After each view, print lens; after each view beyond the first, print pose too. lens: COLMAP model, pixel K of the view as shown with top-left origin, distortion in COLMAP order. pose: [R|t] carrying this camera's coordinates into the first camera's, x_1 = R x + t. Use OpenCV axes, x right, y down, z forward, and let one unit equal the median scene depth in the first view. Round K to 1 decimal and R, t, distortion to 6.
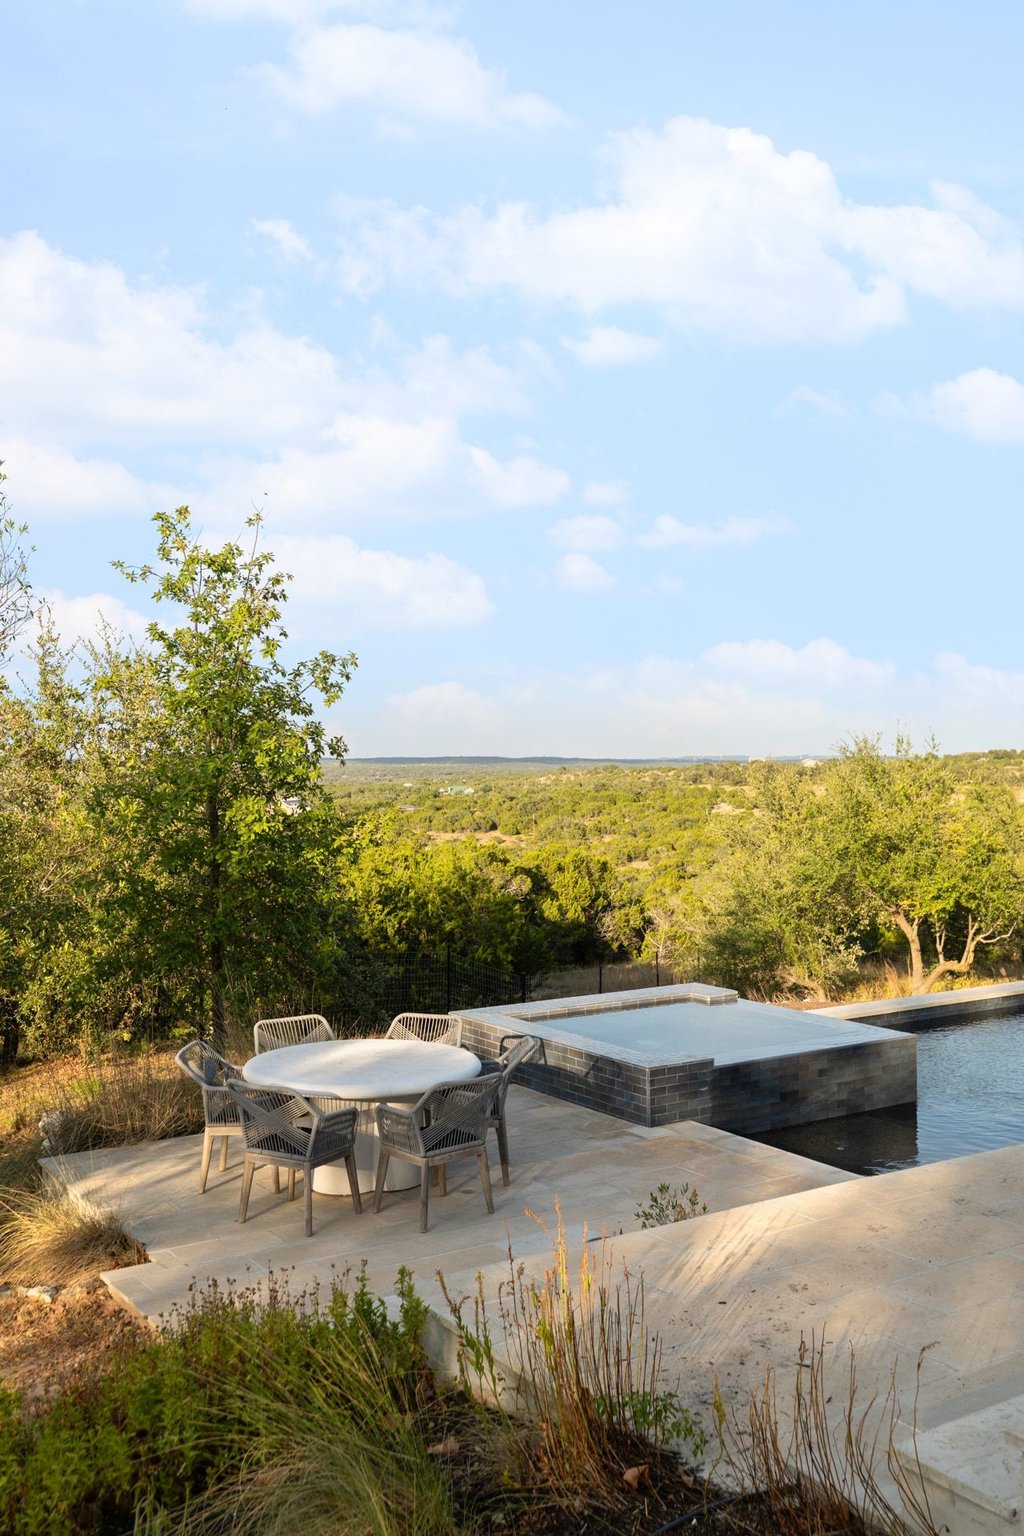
lens RADIAL K [[1467.0, 0, 510.5], [0, 1467.0, 768.6], [0, 0, 1]] dist [-0.021403, 0.000000]
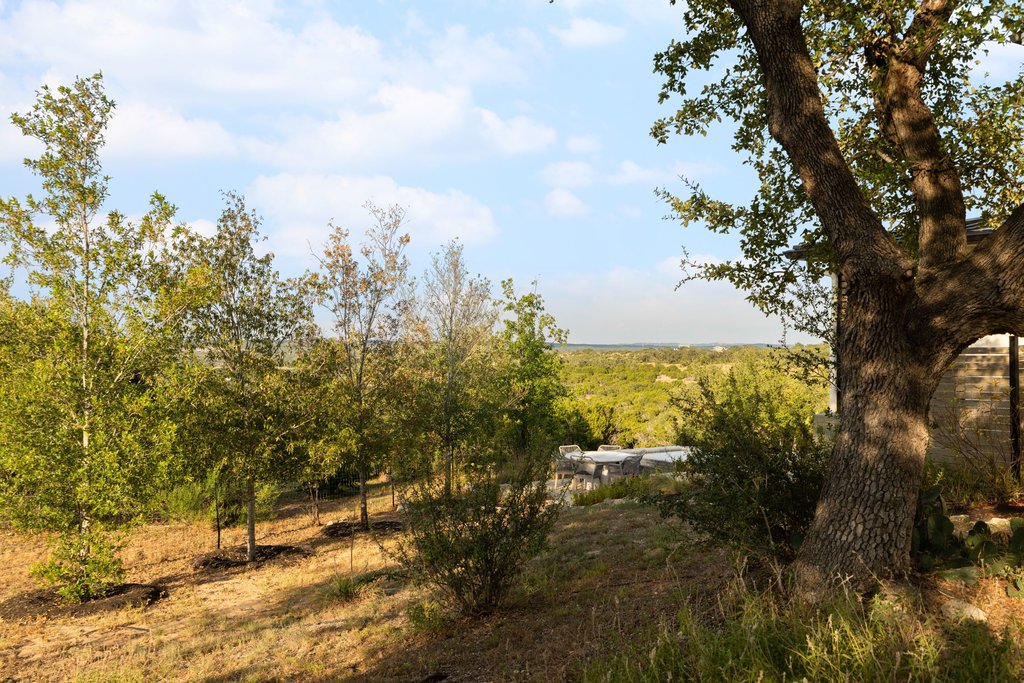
lens RADIAL K [[978.0, 0, 511.1], [0, 978.0, 340.5], [0, 0, 1]] dist [-0.021403, 0.000000]
pose [[0.999915, 0.009858, -0.008504, -0.095891], [-0.009940, 0.999905, -0.009601, -0.016852], [0.008409, 0.009684, 0.999918, -0.446896]]
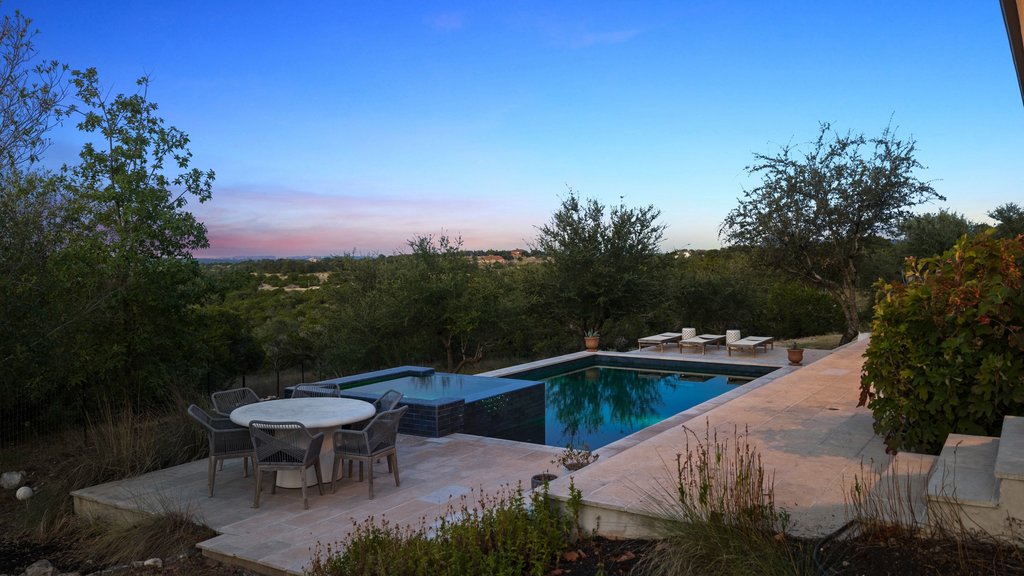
lens RADIAL K [[847.4, 0, 510.0], [0, 847.4, 287.5], [0, 0, 1]] dist [0.003977, 0.000731]
pose [[0.908453, -0.012283, 0.417807, -0.093830], [0.000578, 0.999604, 0.028129, 0.010958], [-0.417987, -0.025313, 0.908100, 0.007340]]
